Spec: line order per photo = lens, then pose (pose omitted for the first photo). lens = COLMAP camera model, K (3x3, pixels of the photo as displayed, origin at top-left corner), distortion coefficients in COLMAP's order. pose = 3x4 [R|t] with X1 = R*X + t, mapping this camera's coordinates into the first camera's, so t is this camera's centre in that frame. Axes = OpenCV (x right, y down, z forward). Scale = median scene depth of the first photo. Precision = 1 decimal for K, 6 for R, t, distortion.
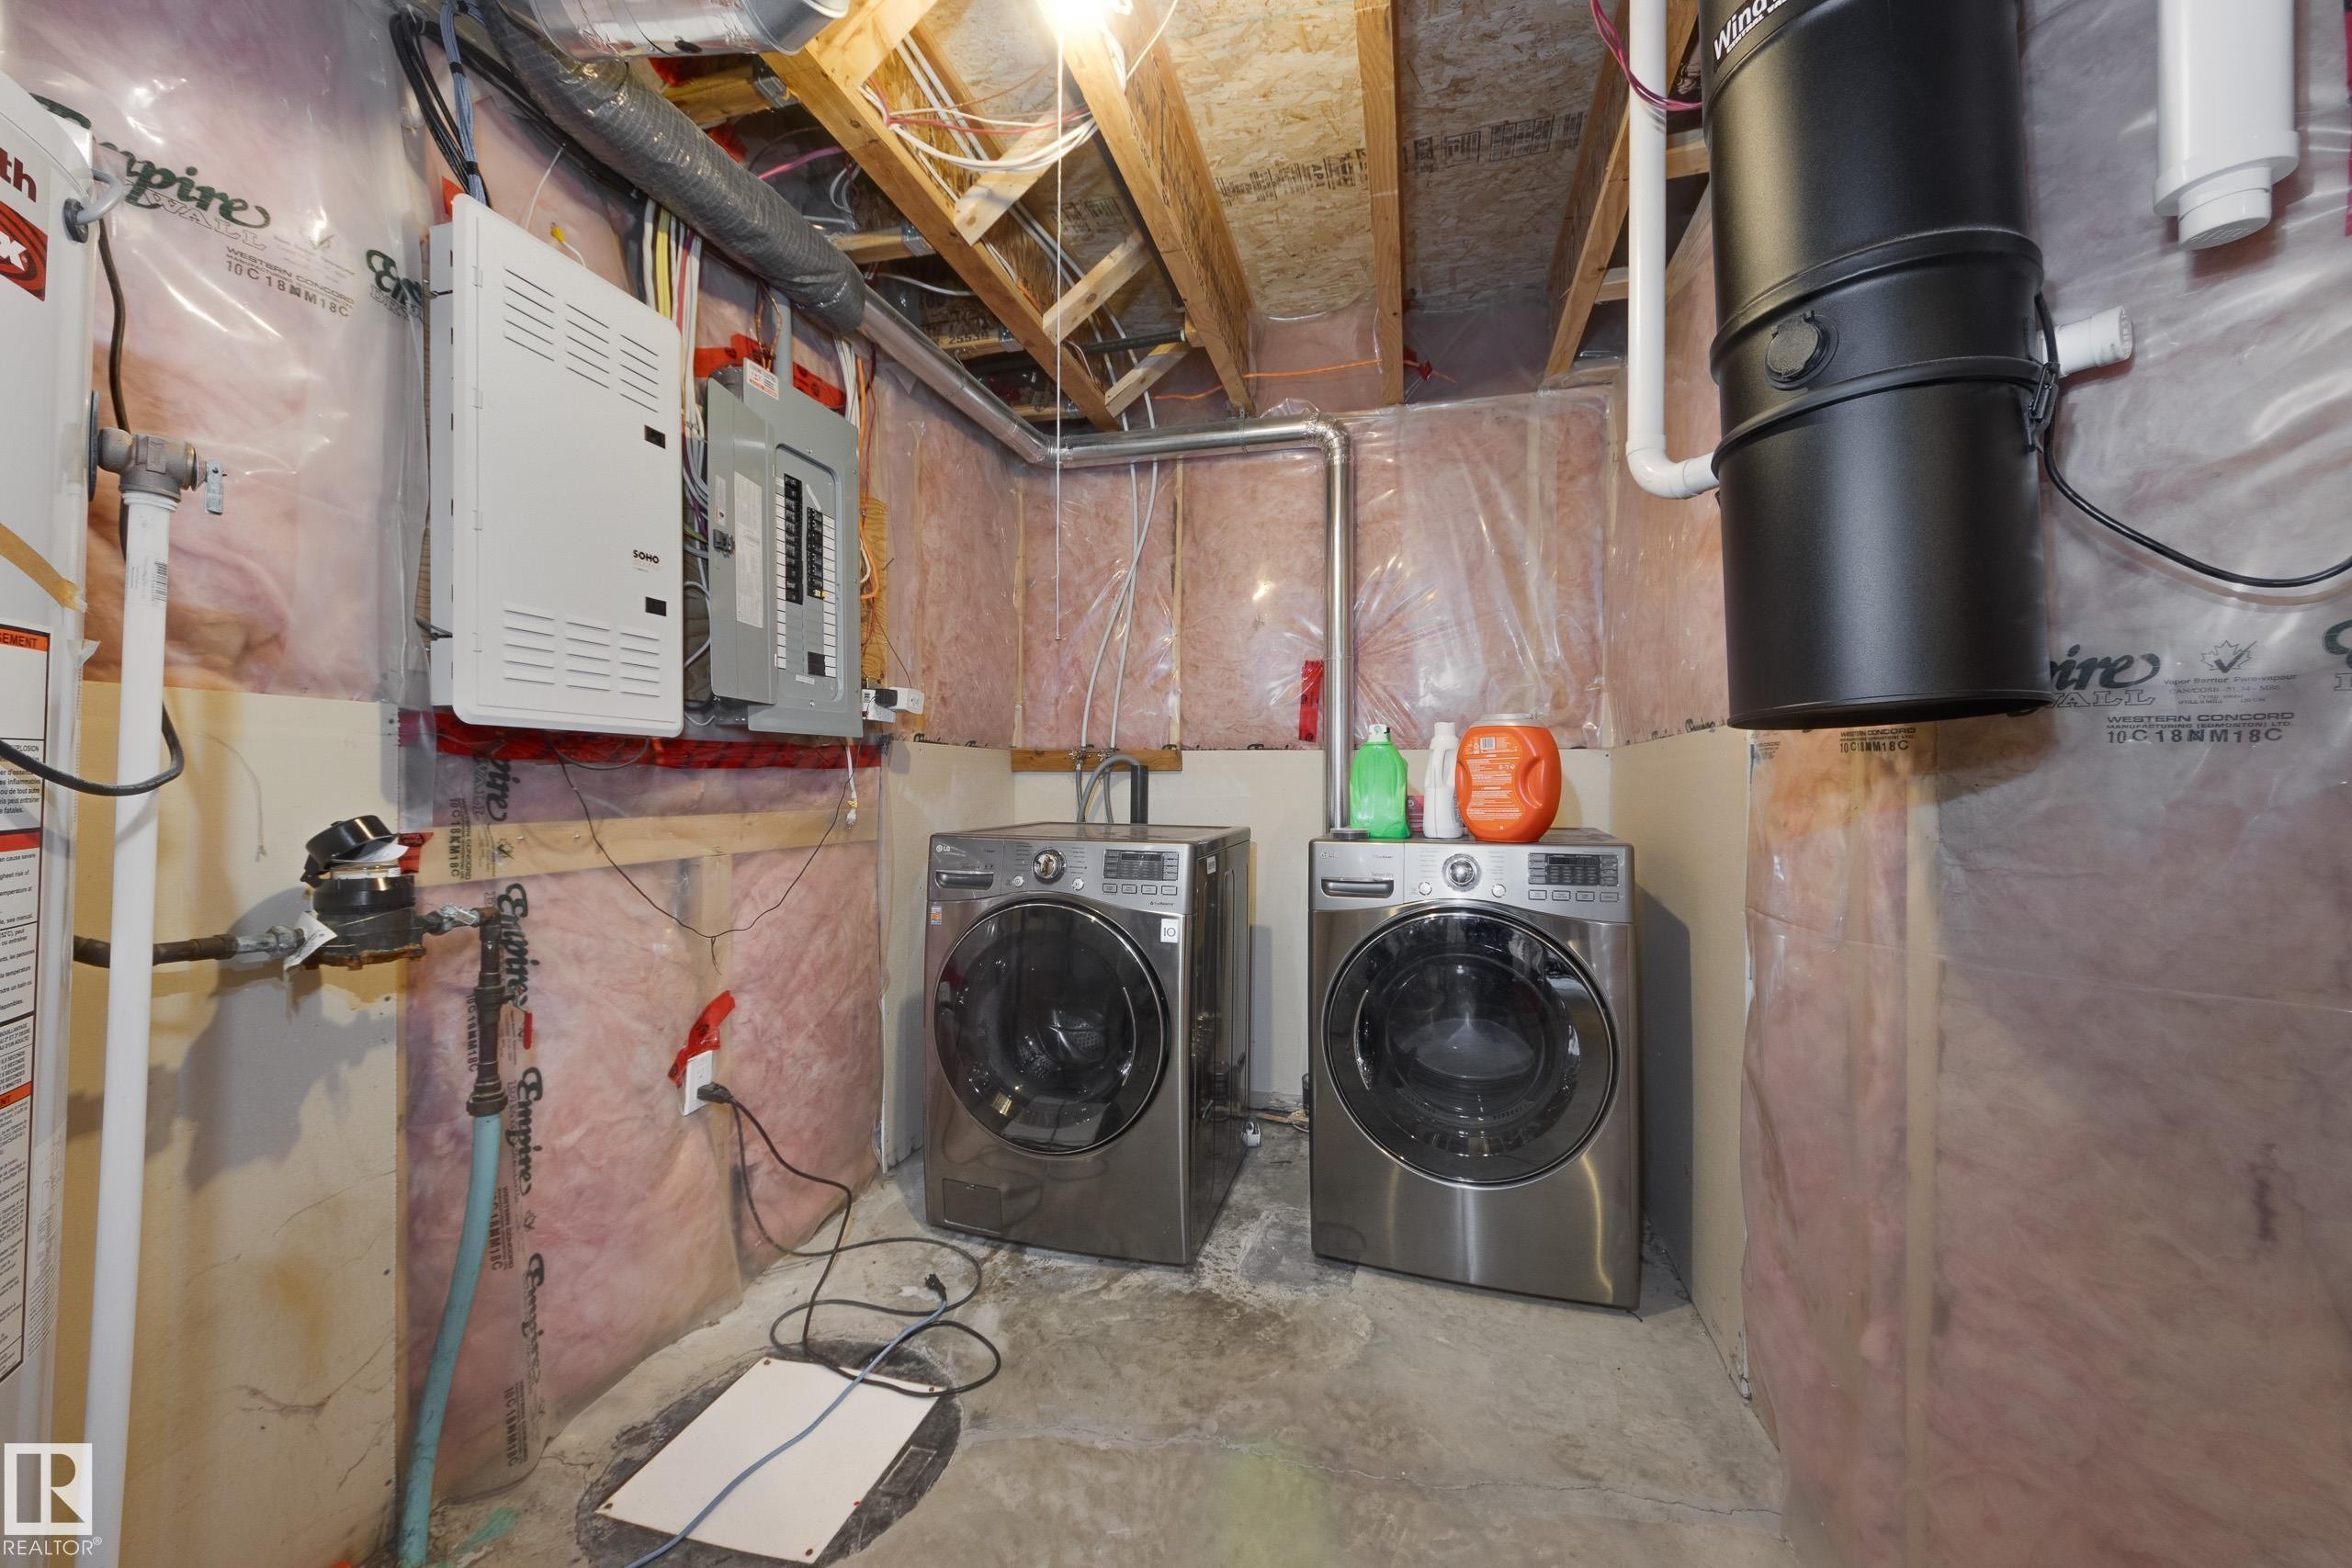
lens RADIAL K [[890.1, 0, 1184.0], [0, 890.1, 777.1], [0, 0, 1]] dist [-0.001077, -0.000064]
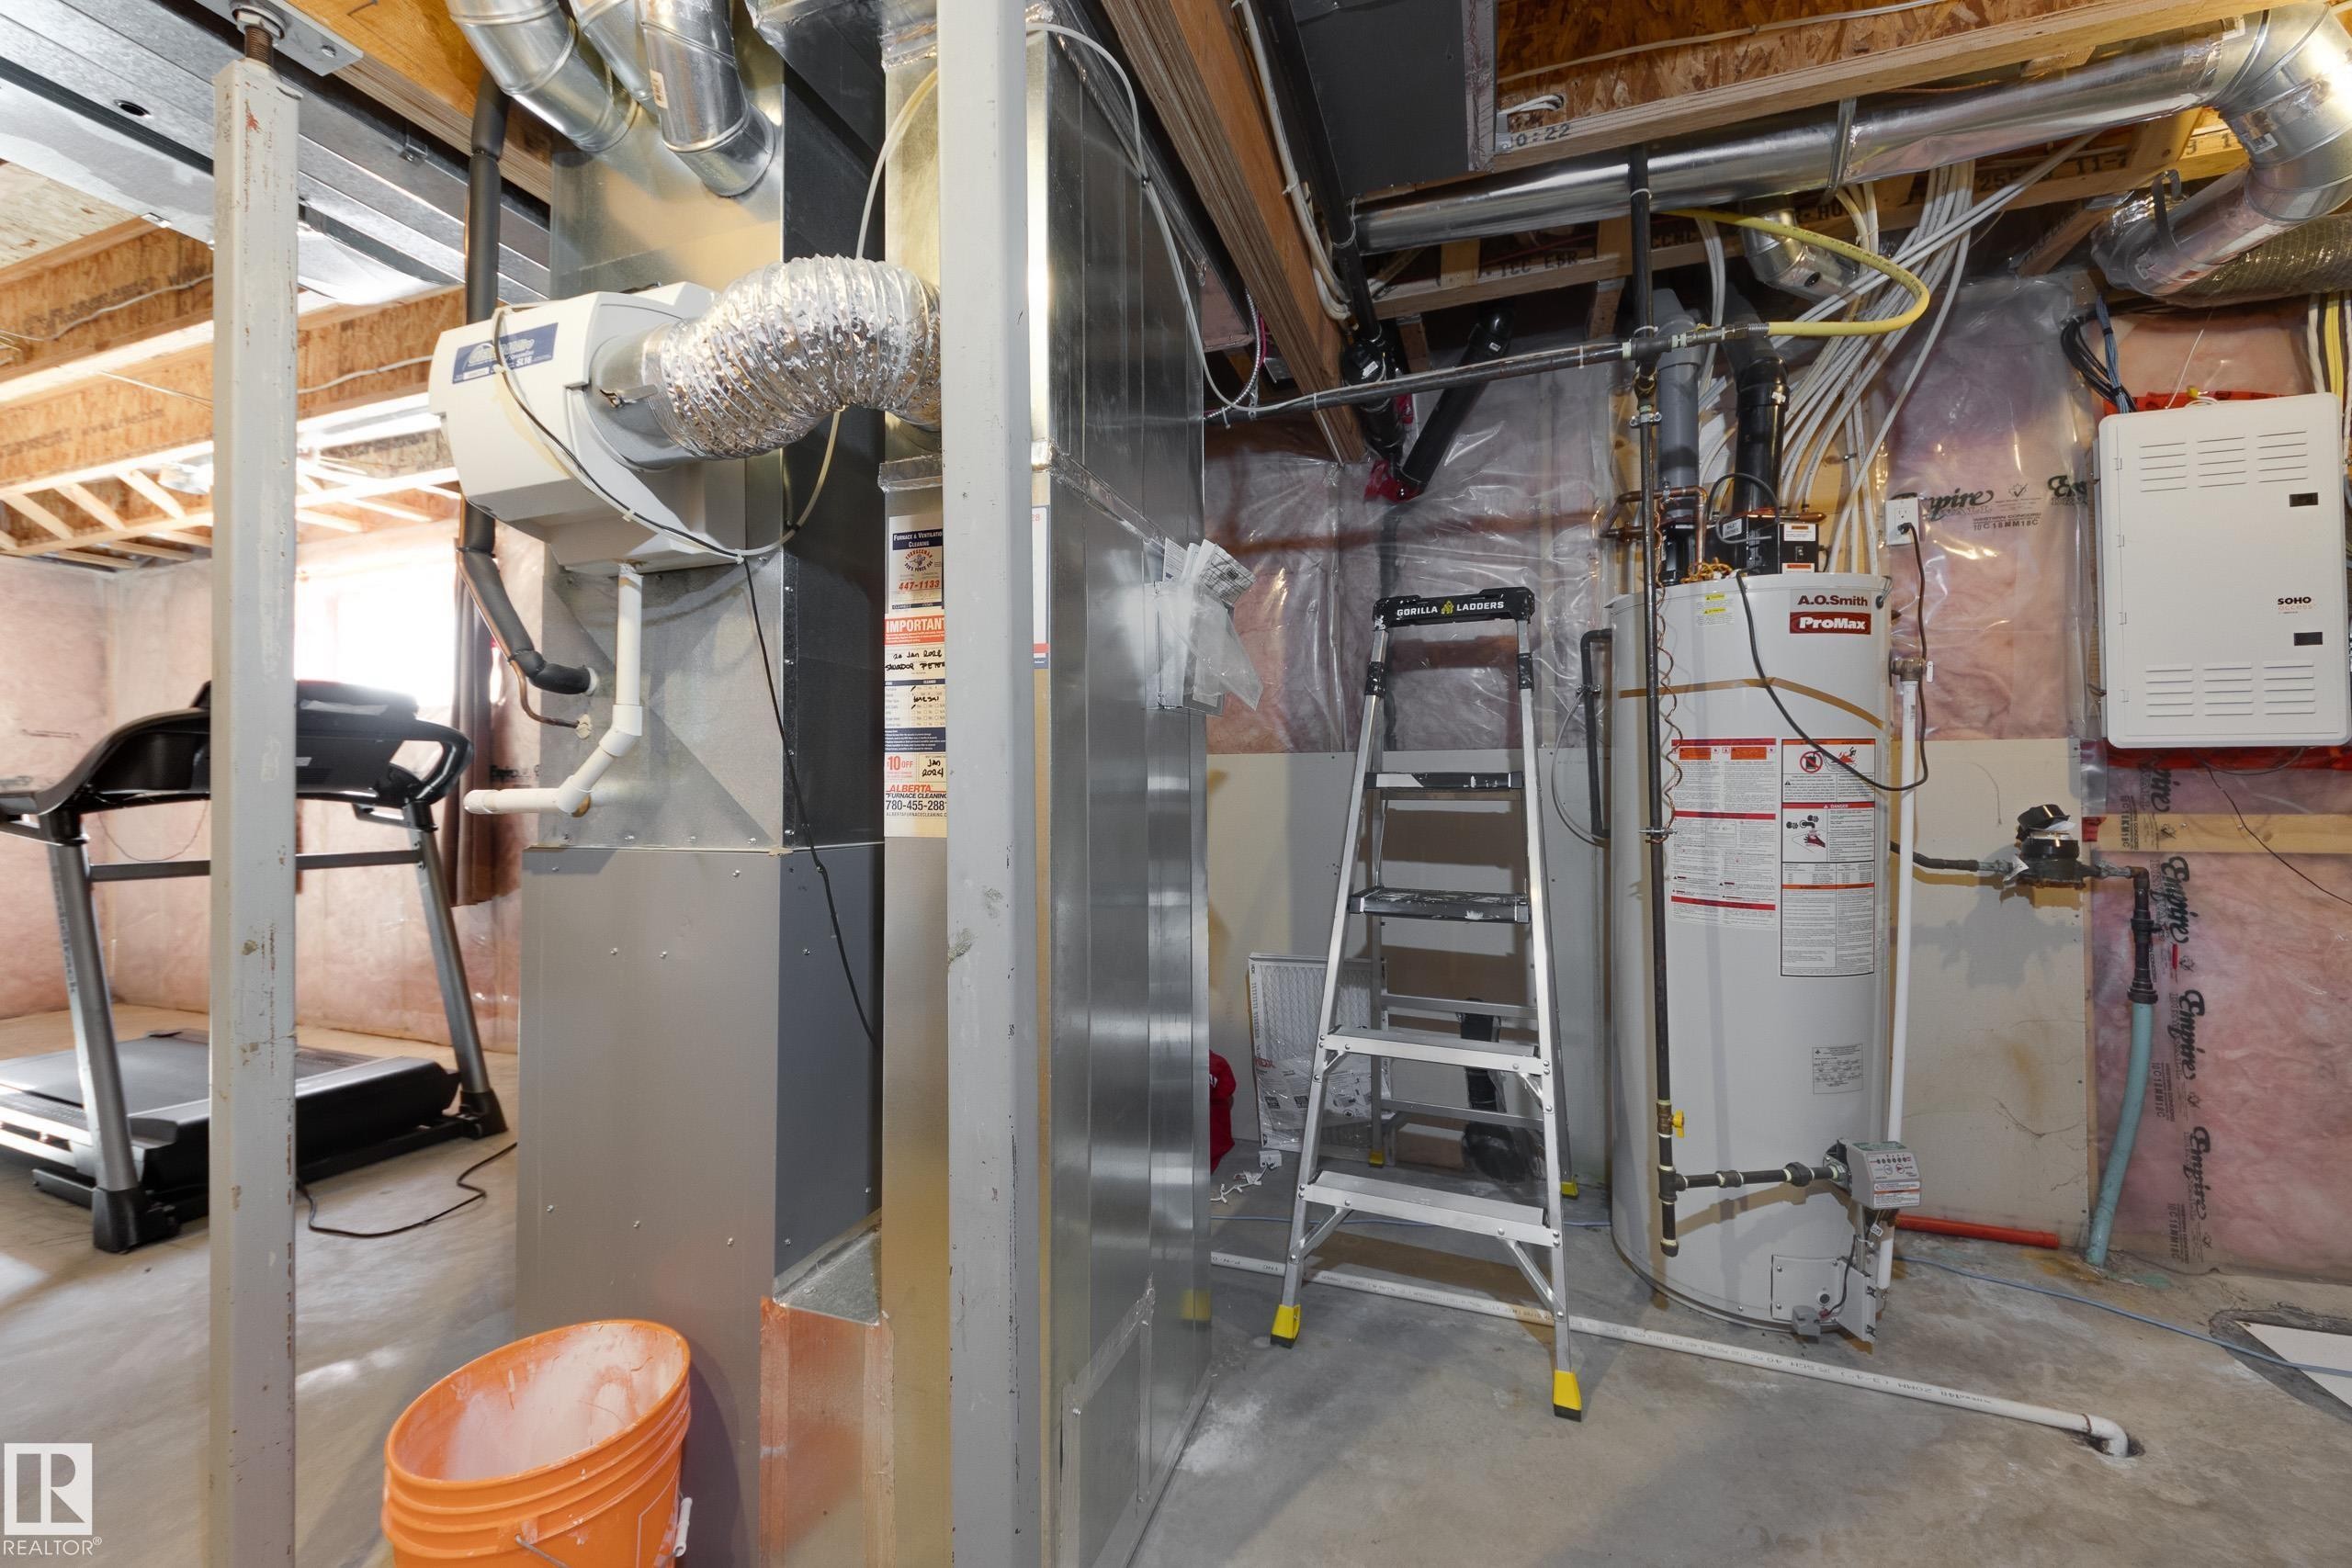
lens RADIAL K [[890.1, 0, 1183.6], [0, 890.1, 778.0], [0, 0, 1]] dist [-0.001077, -0.000064]
pose [[-0.095222, -0.010767, -0.995398, 0.873435], [0.009597, 0.999885, -0.011733, -0.004450], [0.995410, -0.010670, -0.095108, -0.475073]]
